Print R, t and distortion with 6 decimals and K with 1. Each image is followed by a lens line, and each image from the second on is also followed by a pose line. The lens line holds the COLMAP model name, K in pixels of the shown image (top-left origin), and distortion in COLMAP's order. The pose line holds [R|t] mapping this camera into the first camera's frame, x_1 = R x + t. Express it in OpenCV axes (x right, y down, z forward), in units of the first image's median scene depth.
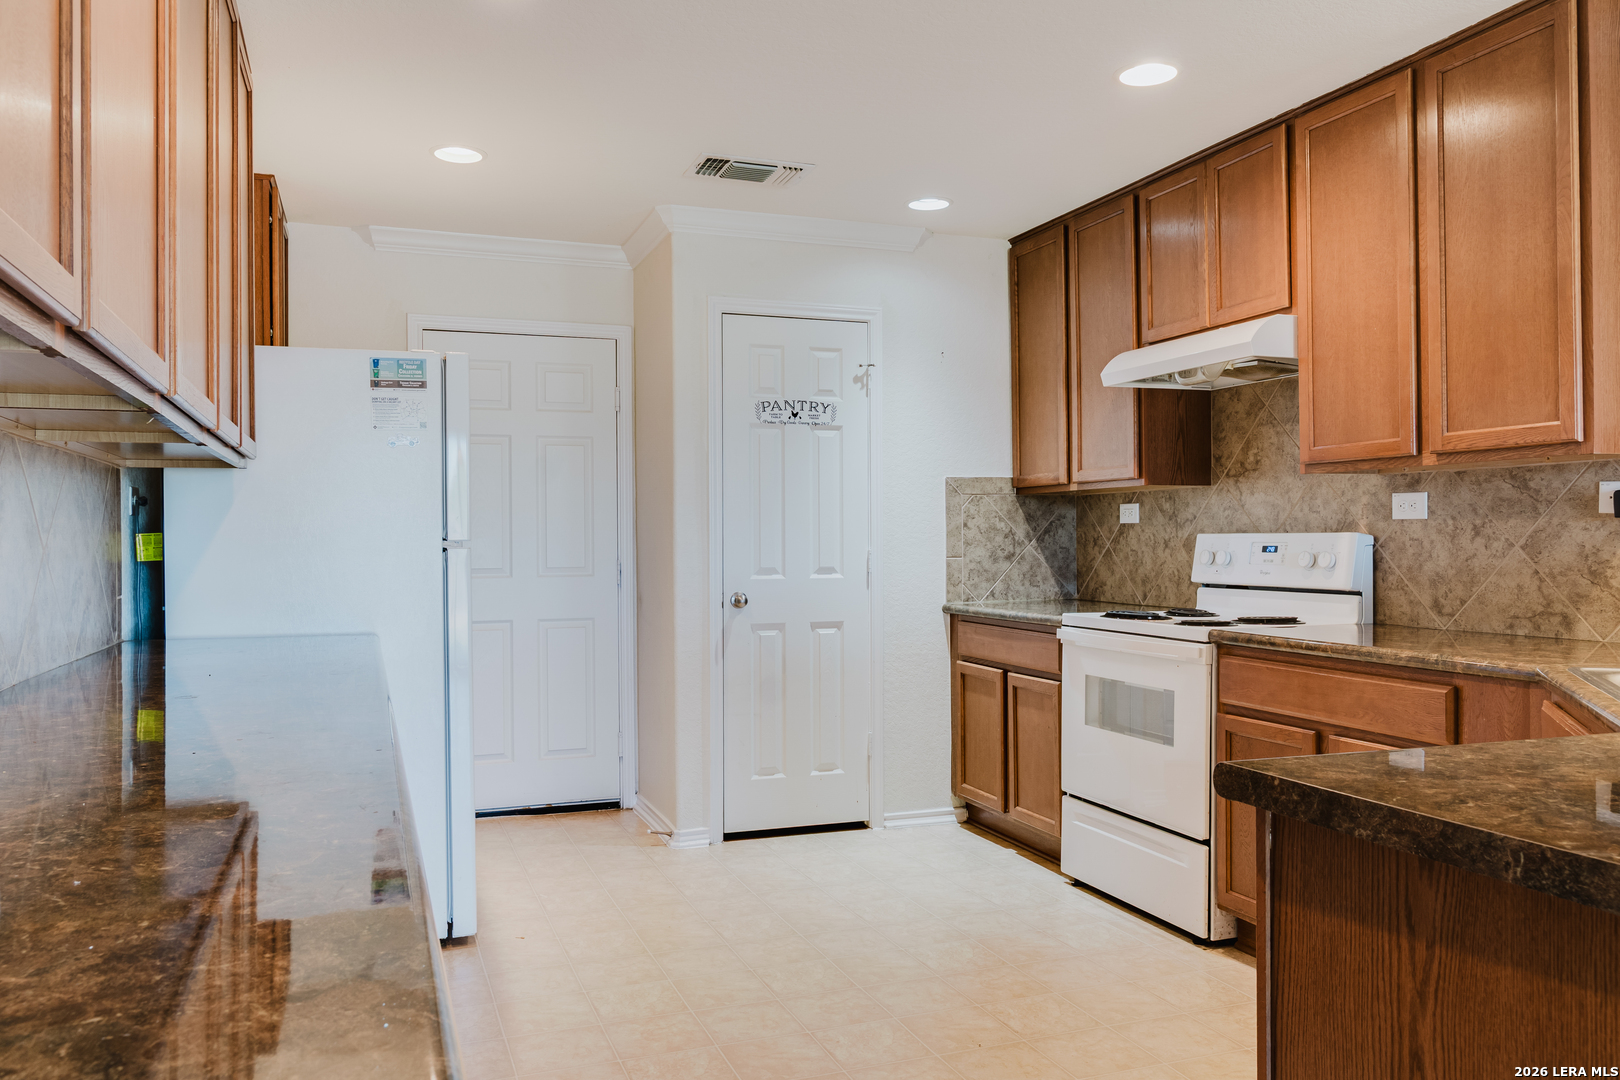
lens RADIAL K [[1201.6, 0, 800.7], [0, 1201.6, 543.9], [0, 0, 1]] dist [0.000530, 0.001922]
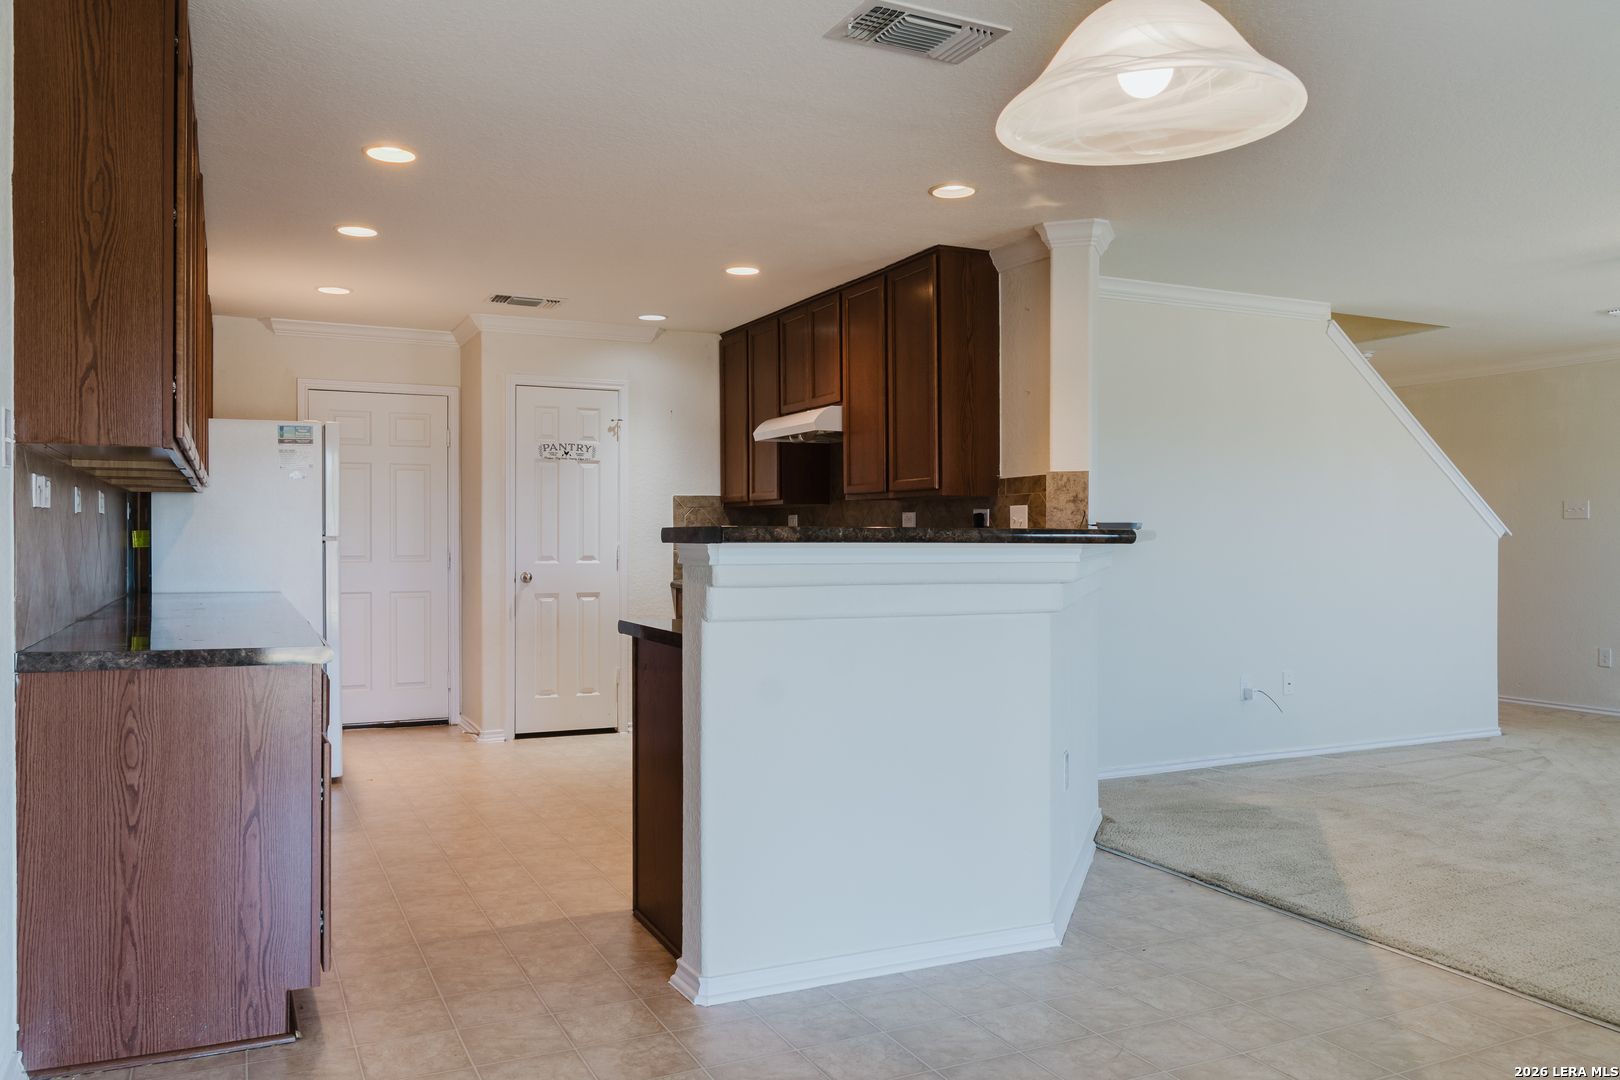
lens RADIAL K [[1201.6, 0, 795.0], [0, 1201.6, 543.6], [0, 0, 1]] dist [0.000530, 0.001922]
pose [[0.996049, 0.005857, 0.088613, 0.145705], [-0.005904, 0.999983, 0.000267, 0.002288], [-0.088610, -0.000789, 0.996066, -0.506476]]
